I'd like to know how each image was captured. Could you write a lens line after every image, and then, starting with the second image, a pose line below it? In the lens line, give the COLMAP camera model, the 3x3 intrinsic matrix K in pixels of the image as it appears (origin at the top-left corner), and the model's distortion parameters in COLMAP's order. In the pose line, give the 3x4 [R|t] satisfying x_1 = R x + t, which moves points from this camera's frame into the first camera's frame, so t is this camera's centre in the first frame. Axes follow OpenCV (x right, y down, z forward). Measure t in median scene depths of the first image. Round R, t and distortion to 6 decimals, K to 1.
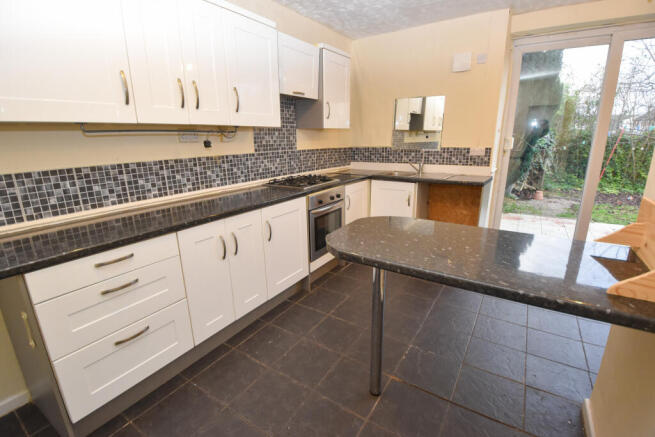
lens RADIAL K [[292.5, 0, 333.9], [0, 292.5, 219.3], [0, 0, 1]] dist [0.000661, -0.018189]
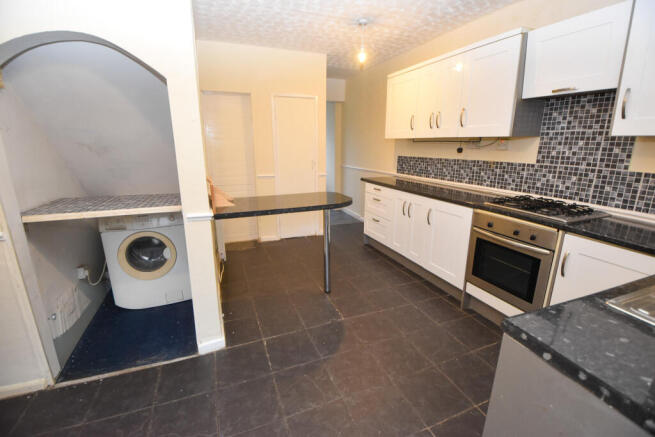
lens RADIAL K [[292.5, 0, 333.9], [0, 292.5, 219.3], [0, 0, 1]] dist [0.000661, -0.018189]
pose [[-0.558084, 0.234336, -0.796008, 0.861858], [-0.206248, 0.890016, 0.406613, -0.322205], [0.803744, 0.391099, -0.448372, 1.001171]]
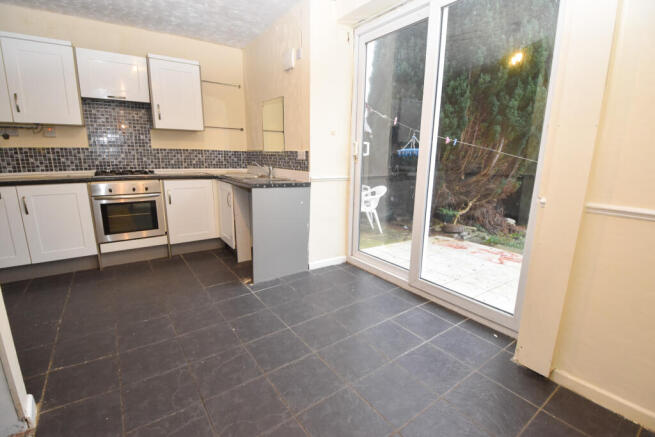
lens RADIAL K [[292.5, 0, 333.9], [0, 292.5, 219.3], [0, 0, 1]] dist [0.000661, -0.018189]
pose [[0.942988, 0.105045, -0.315815, 1.117372], [-0.119910, 0.992391, -0.027952, -0.022276], [0.310476, 0.064228, 0.948409, 0.211577]]
